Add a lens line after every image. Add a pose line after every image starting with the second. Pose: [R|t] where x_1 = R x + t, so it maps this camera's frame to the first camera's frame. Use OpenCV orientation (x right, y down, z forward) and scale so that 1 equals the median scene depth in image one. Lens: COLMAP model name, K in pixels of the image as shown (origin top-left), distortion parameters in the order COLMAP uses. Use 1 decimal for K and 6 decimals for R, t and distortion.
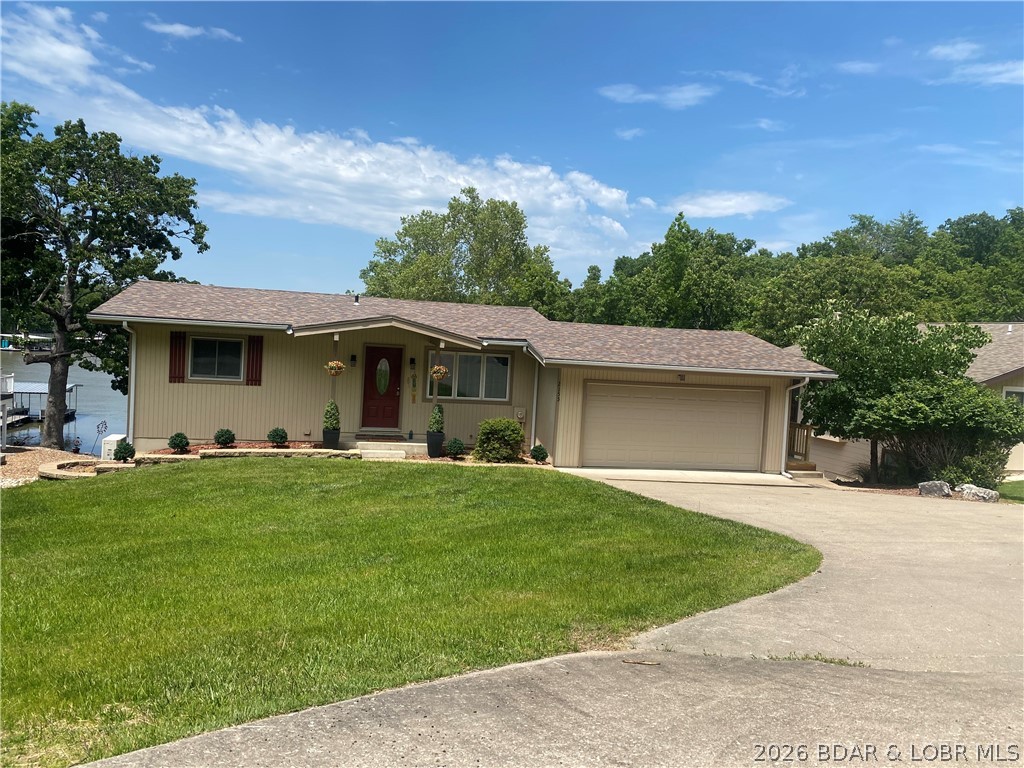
lens RADIAL K [[791.7, 0, 519.5], [0, 791.7, 376.1], [0, 0, 1]] dist [-0.014013, 0.008705]
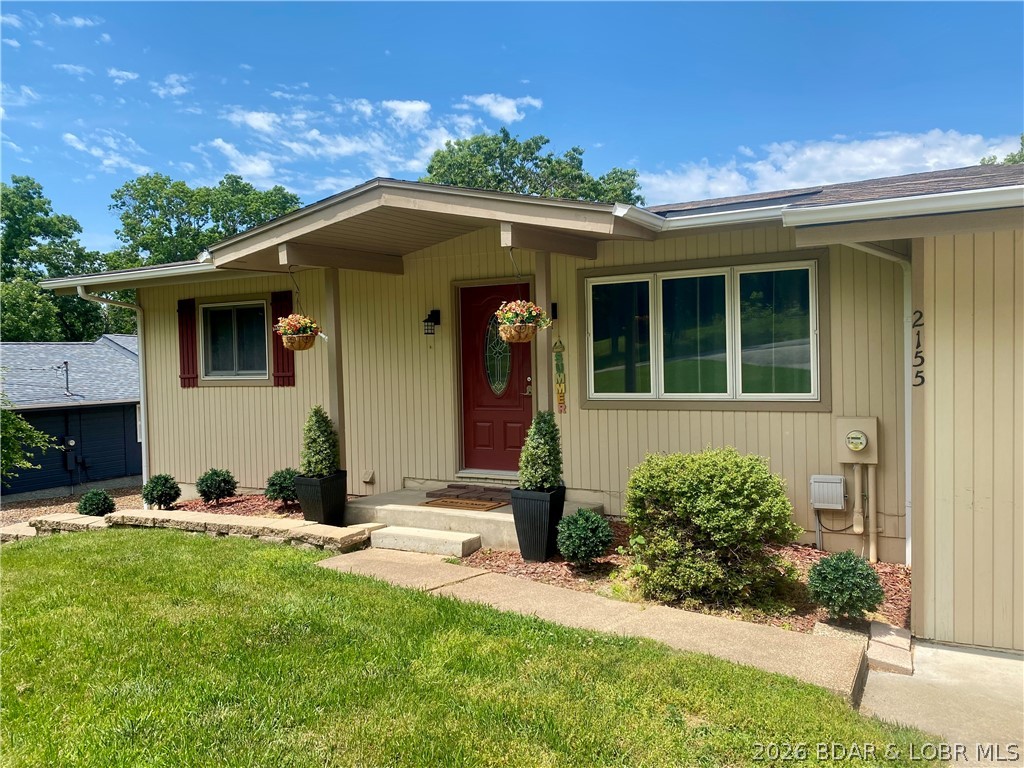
lens RADIAL K [[791.7, 0, 512.4], [0, 791.7, 380.8], [0, 0, 1]] dist [-0.014013, 0.008705]
pose [[0.718318, -0.055425, -0.693504, 0.136552], [0.032678, 0.998409, -0.045946, 0.037865], [0.694947, 0.010341, 0.718987, 0.745959]]
